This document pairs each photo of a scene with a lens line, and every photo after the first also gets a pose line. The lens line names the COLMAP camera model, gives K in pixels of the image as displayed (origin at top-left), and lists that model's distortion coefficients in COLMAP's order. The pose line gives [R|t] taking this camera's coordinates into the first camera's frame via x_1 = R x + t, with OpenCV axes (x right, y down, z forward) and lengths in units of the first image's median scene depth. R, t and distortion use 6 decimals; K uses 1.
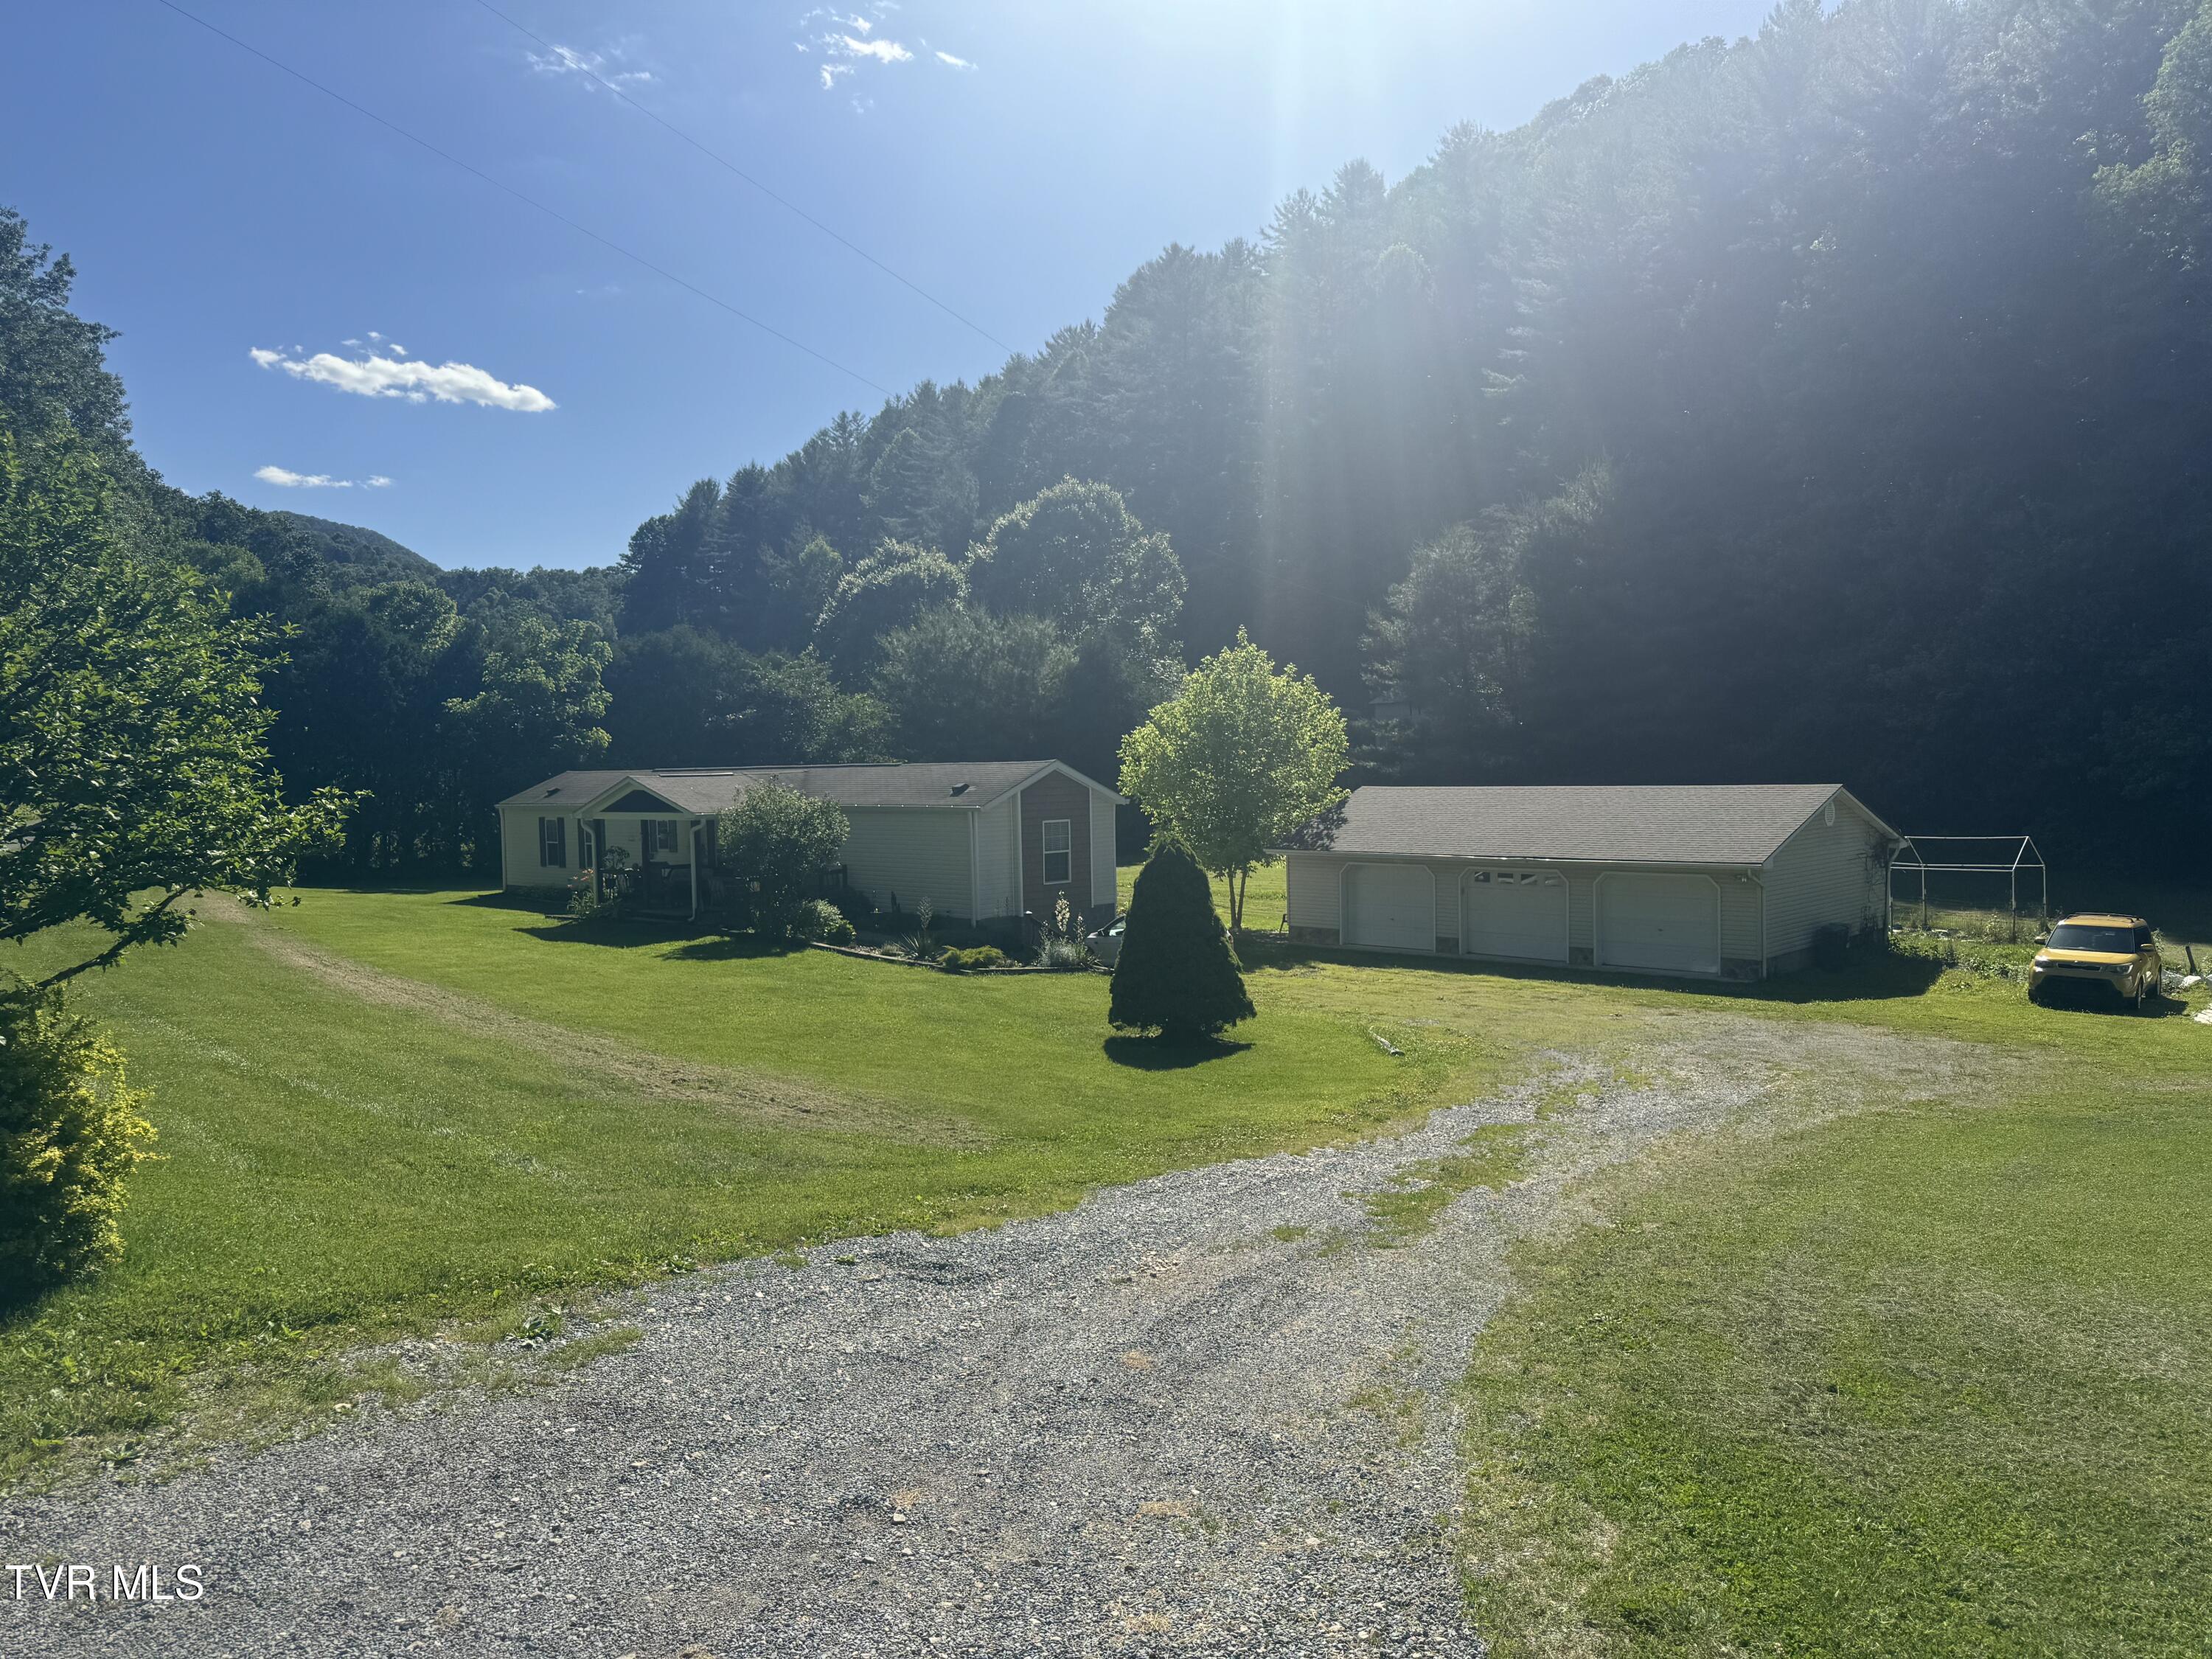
lens RADIAL K [[1535.8, 0, 1118.1], [0, 1535.8, 844.2], [0, 0, 1]] dist [0.111725, -0.180704]
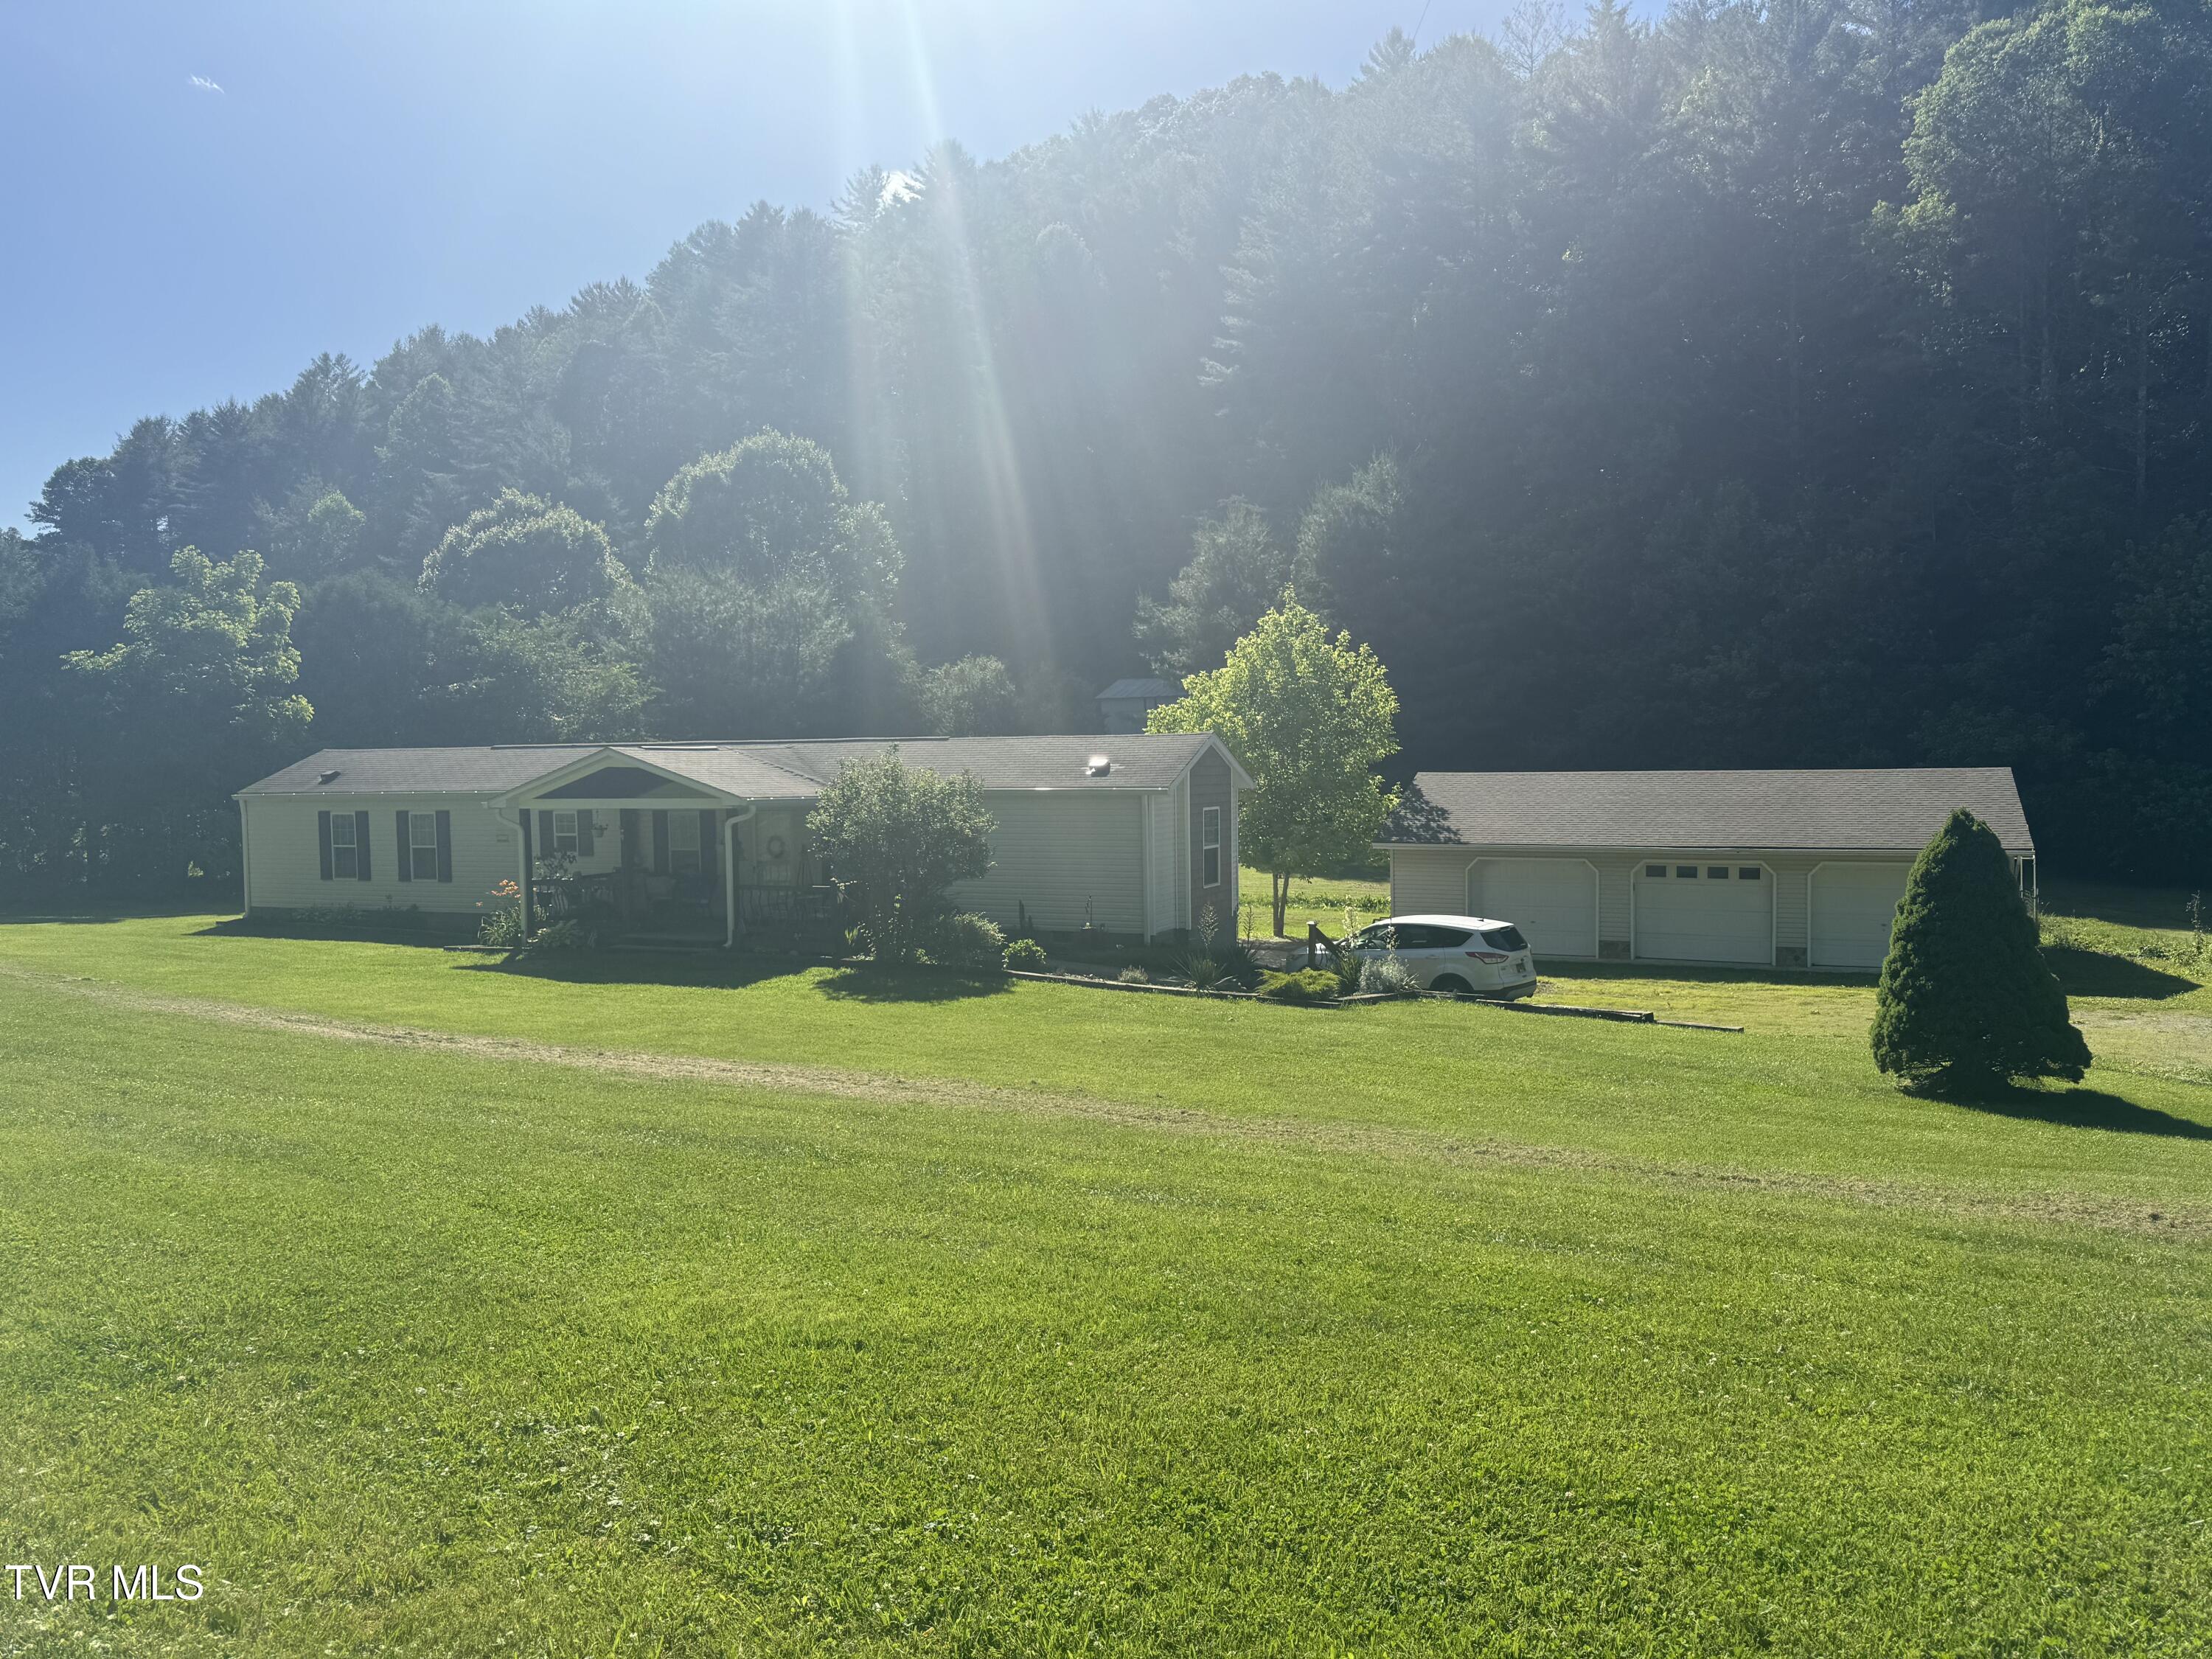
lens RADIAL K [[1535.8, 0, 1118.1], [0, 1535.8, 844.2], [0, 0, 1]] dist [0.111725, -0.180704]
pose [[0.944253, -0.008976, 0.329097, -0.205487], [0.010148, 0.999947, -0.001845, 0.002490], [-0.329063, 0.005082, 0.944294, 0.153575]]
